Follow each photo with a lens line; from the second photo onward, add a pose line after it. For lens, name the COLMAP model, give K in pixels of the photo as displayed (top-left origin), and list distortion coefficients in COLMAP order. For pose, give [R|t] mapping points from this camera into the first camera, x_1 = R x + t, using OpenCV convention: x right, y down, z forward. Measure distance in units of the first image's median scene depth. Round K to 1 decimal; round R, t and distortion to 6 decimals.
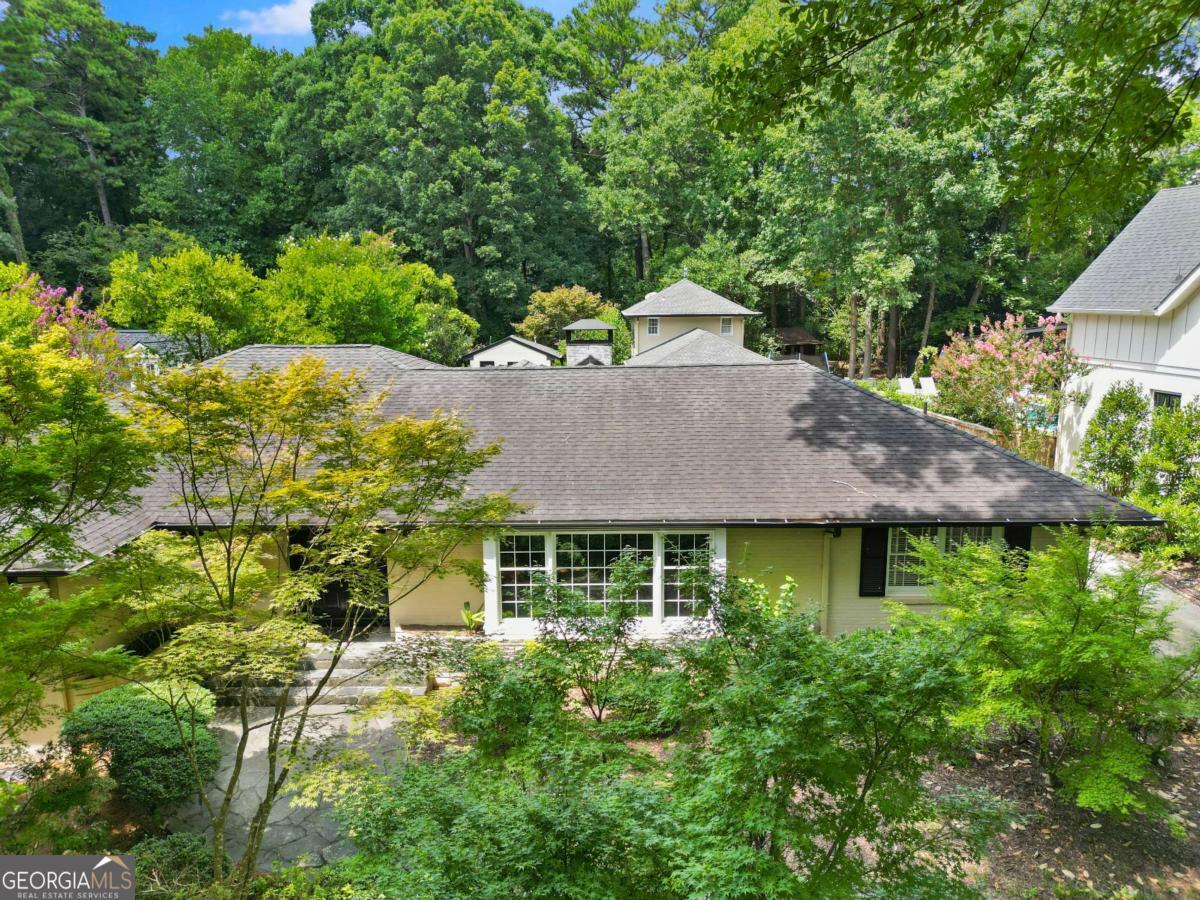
lens RADIAL K [[827.1, 0, 593.5], [0, 827.1, 452.7], [0, 0, 1]] dist [0.062404, -0.049798]
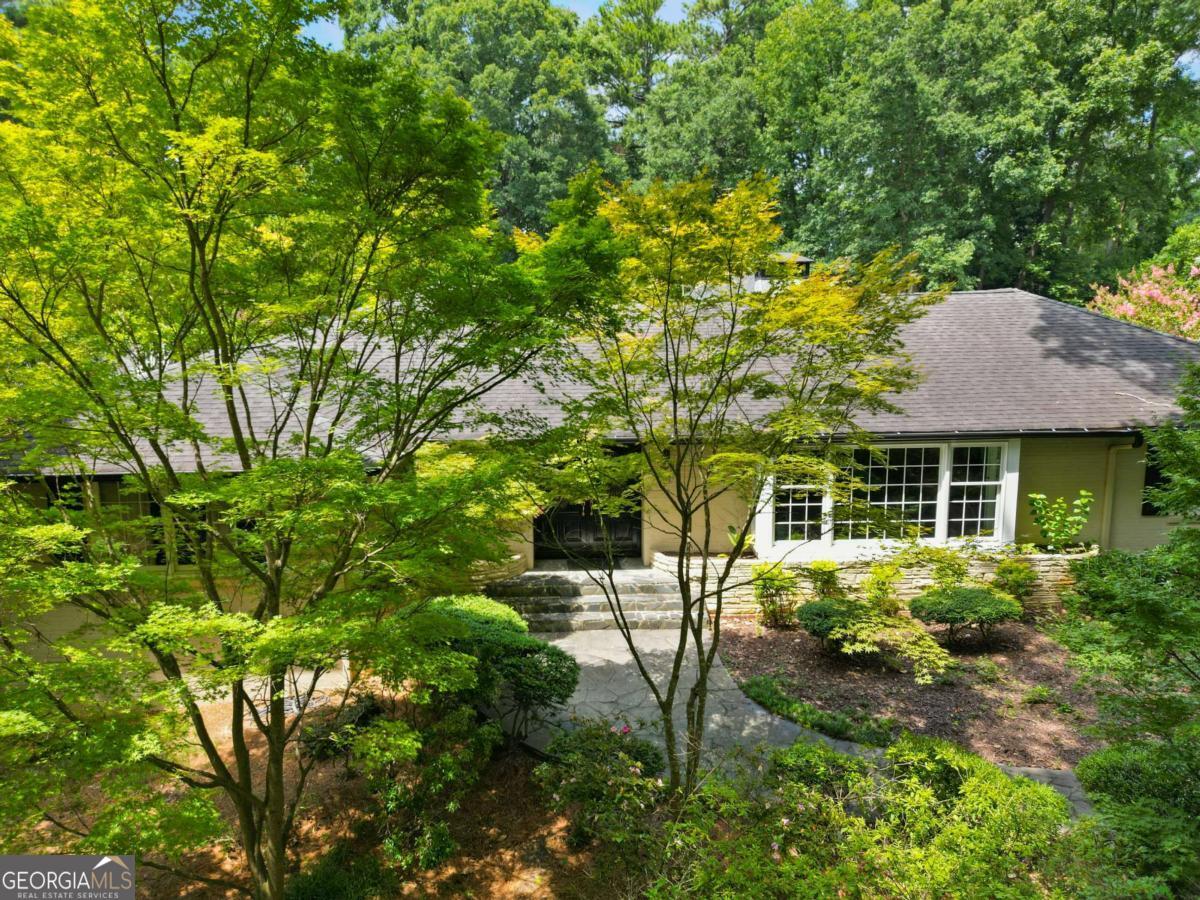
lens RADIAL K [[827.1, 0, 575.2], [0, 827.1, 461.0], [0, 0, 1]] dist [0.062404, -0.049798]
pose [[0.999294, -0.012321, 0.035504, -0.133054], [0.013163, 0.999636, -0.023566, 0.046336], [-0.035201, 0.024017, 0.999092, 0.024296]]
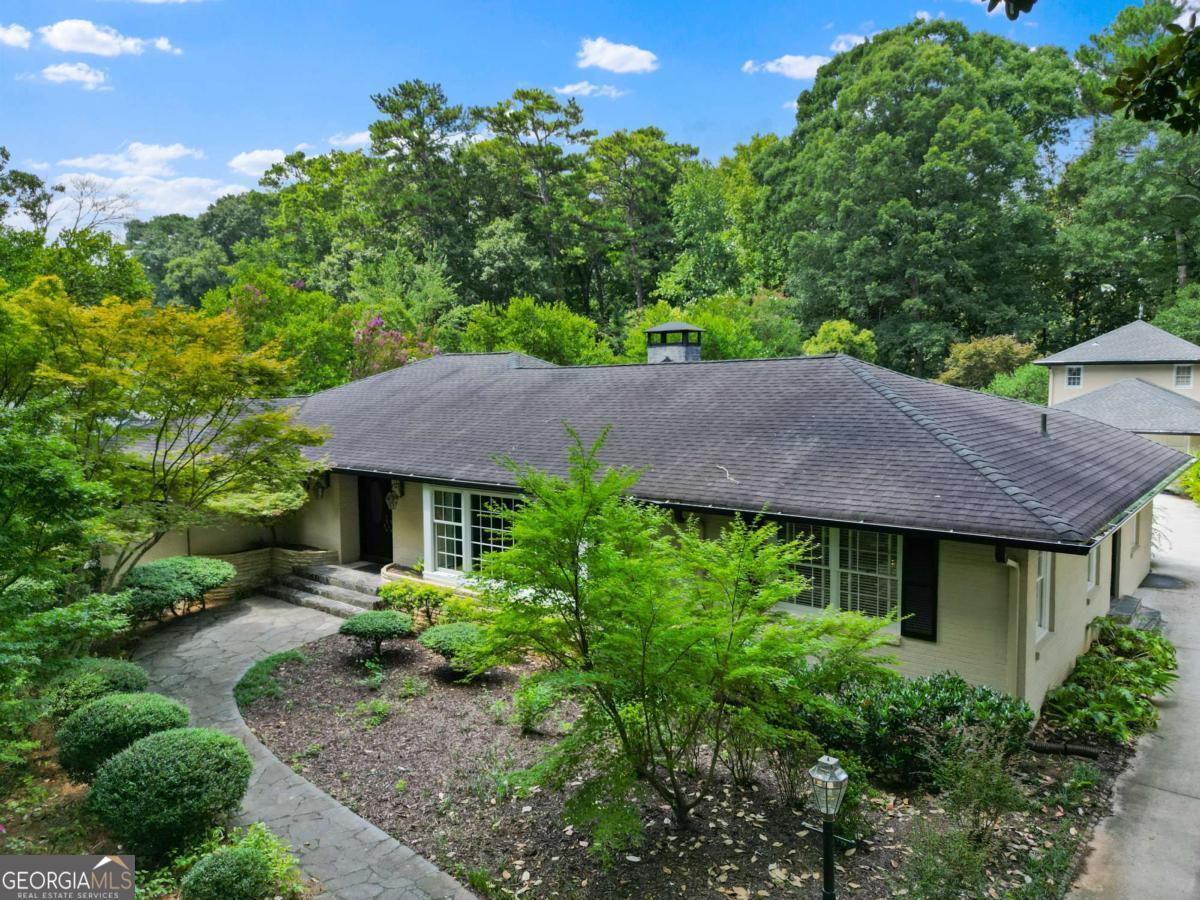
lens RADIAL K [[827.1, 0, 597.3], [0, 827.1, 456.4], [0, 0, 1]] dist [0.062404, -0.049798]
pose [[0.787226, 0.059815, -0.613756, 0.268936], [-0.116815, 0.991729, -0.053180, 0.031173], [0.605499, 0.113561, 0.787702, 0.082265]]
